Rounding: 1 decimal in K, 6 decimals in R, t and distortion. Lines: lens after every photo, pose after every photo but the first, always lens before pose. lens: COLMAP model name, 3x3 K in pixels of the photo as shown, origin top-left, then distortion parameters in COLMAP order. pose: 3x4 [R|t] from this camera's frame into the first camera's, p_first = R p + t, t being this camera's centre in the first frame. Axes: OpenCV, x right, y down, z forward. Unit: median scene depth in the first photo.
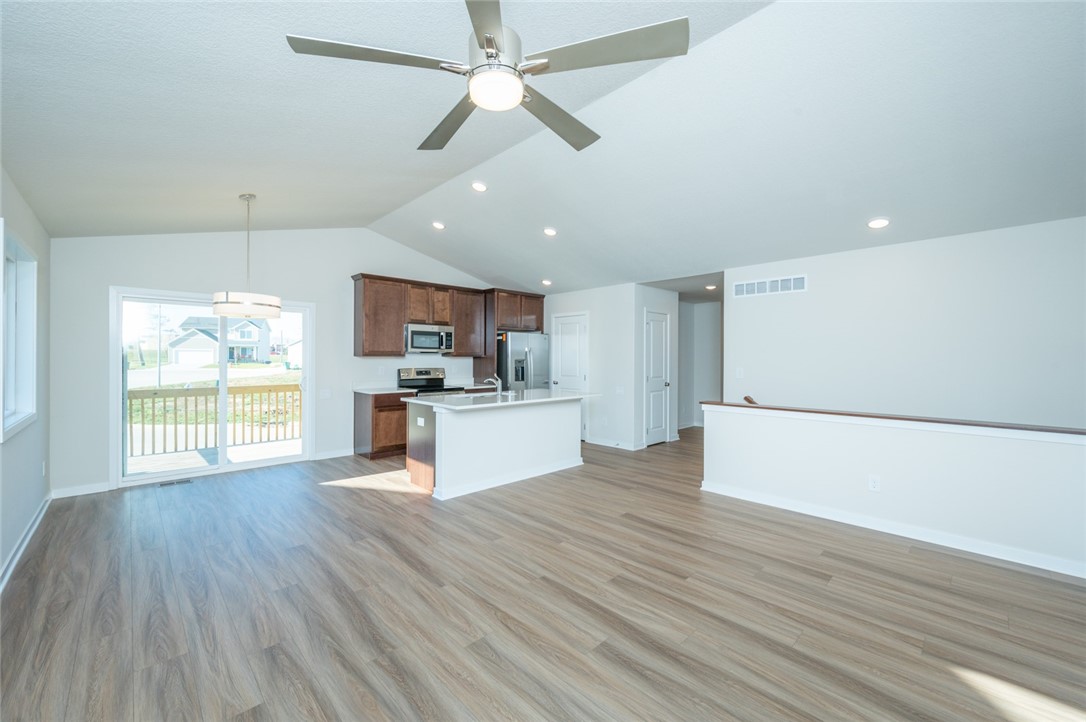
lens RADIAL K [[426.8, 0, 541.1], [0, 426.8, 359.0], [0, 0, 1]] dist [0.000360, 0.000141]
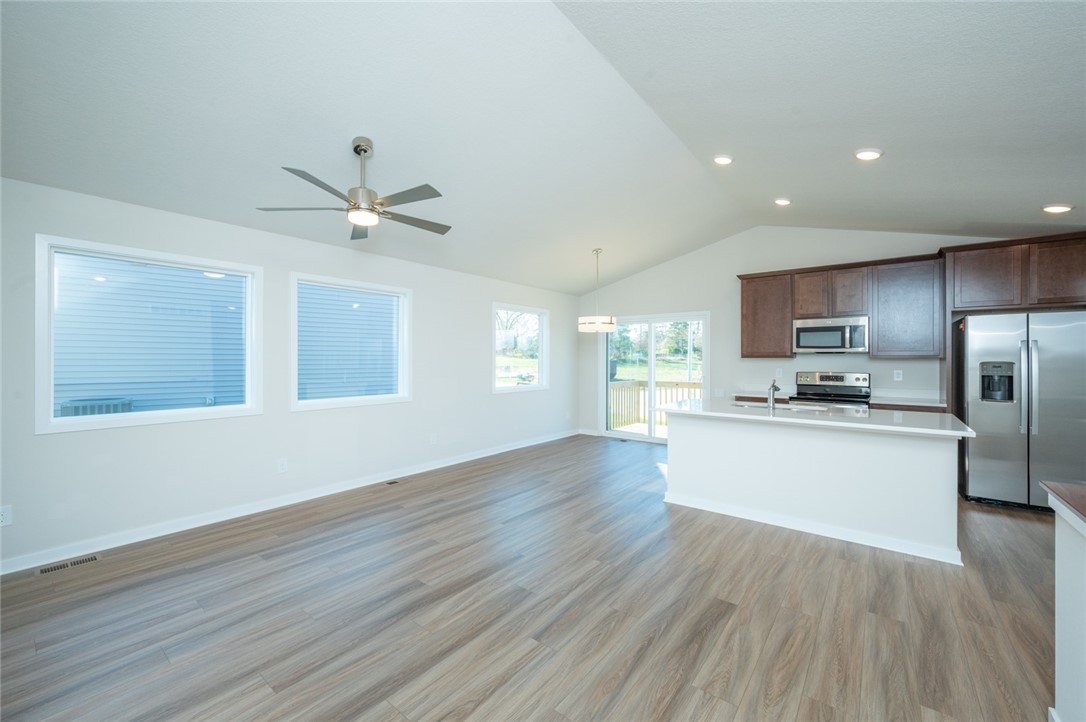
lens RADIAL K [[426.8, 0, 548.1], [0, 426.8, 357.2], [0, 0, 1]] dist [0.000360, 0.000141]
pose [[0.152014, -0.006115, -0.988359, 0.579960], [-0.004739, 0.999965, -0.006915, 0.001195], [0.988367, 0.005735, 0.151980, 0.466324]]
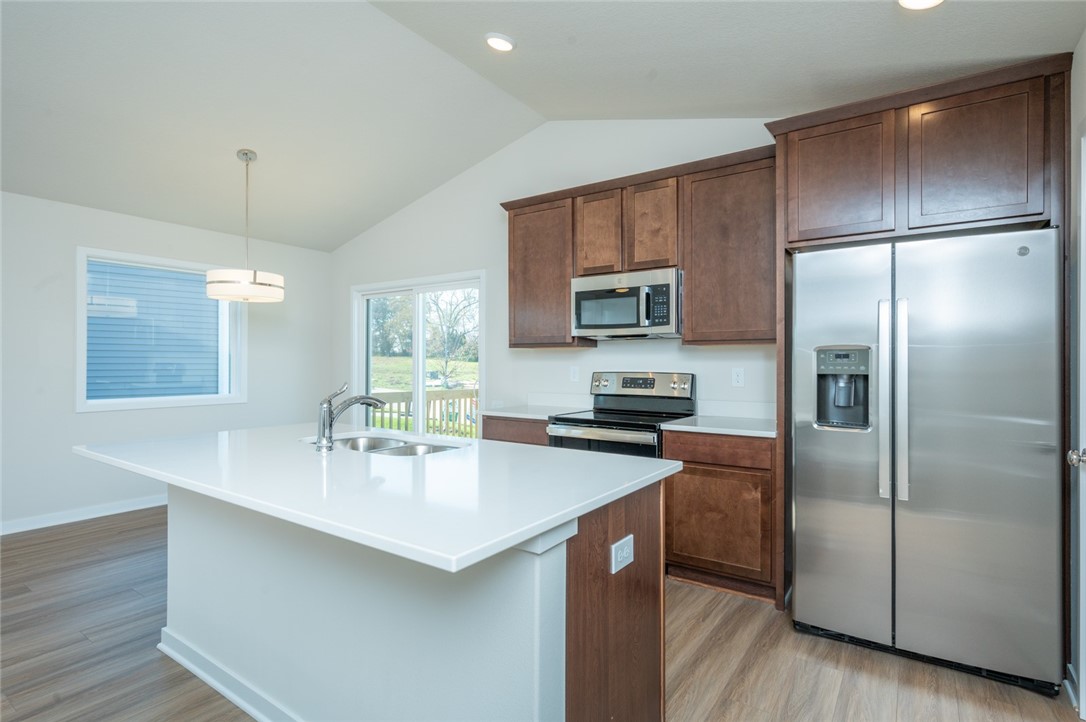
lens RADIAL K [[528.6, 0, 545.0], [0, 528.6, 367.5], [0, 0, 1]] dist [-0.004925, -0.000580]
pose [[0.202517, 0.005756, -0.979262, 0.335713], [-0.009631, 0.999946, 0.003886, 0.020147], [0.979231, 0.008644, 0.202561, 1.048560]]
